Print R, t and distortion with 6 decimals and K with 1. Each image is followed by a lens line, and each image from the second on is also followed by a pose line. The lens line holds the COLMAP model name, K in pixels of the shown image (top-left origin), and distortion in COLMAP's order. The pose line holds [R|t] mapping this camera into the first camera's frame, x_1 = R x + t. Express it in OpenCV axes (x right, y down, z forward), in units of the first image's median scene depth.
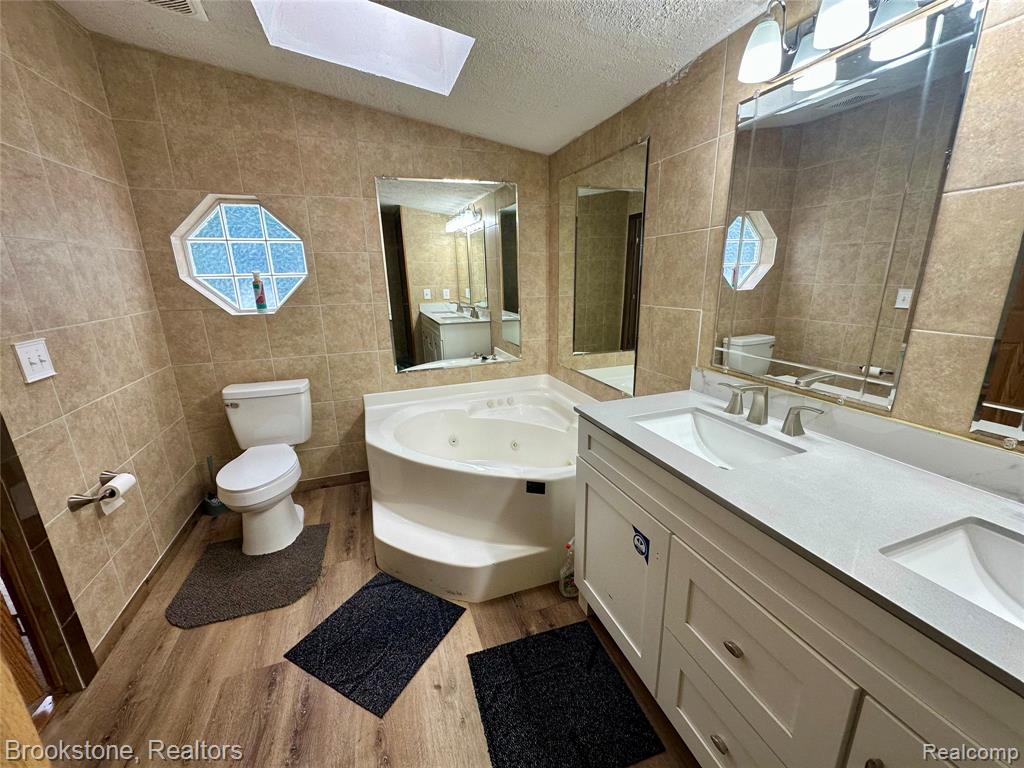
lens RADIAL K [[406.9, 0, 512.7], [0, 406.9, 385.2], [0, 0, 1]] dist [-0.001198, -0.000110]
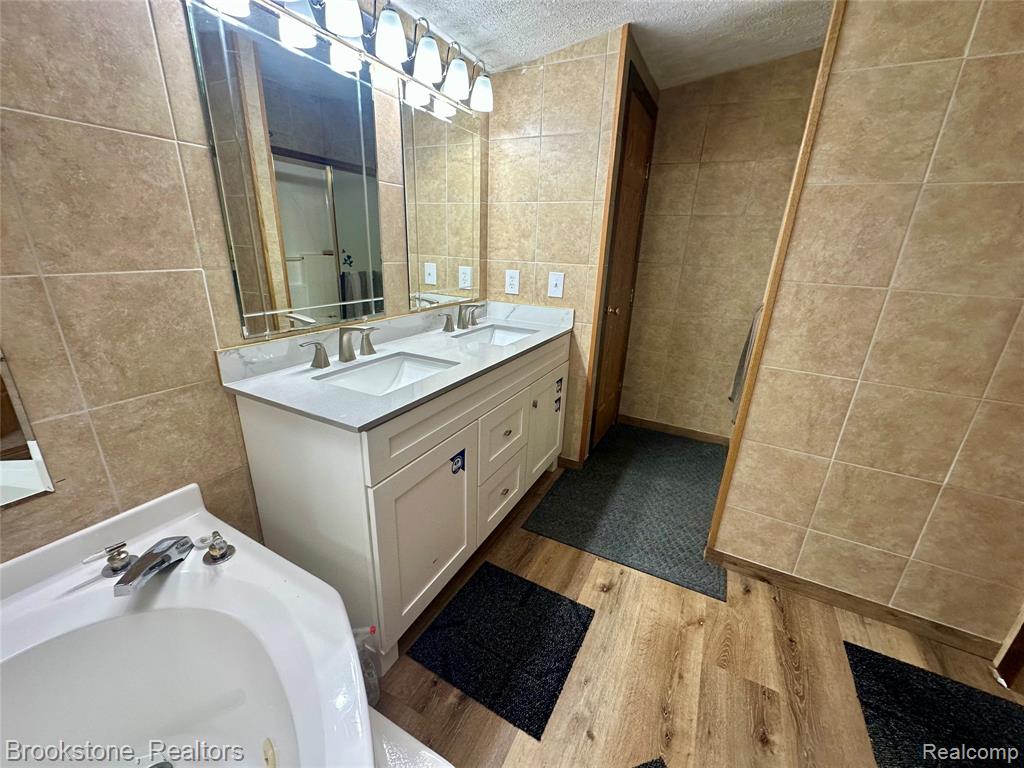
lens RADIAL K [[406.9, 0, 510.6], [0, 406.9, 385.1], [0, 0, 1]] dist [-0.001198, -0.000110]
pose [[-0.683265, -0.237209, 0.690566, -0.470880], [0.172211, 0.866727, 0.468111, -0.281359], [-0.709572, 0.438767, -0.551354, 1.250133]]
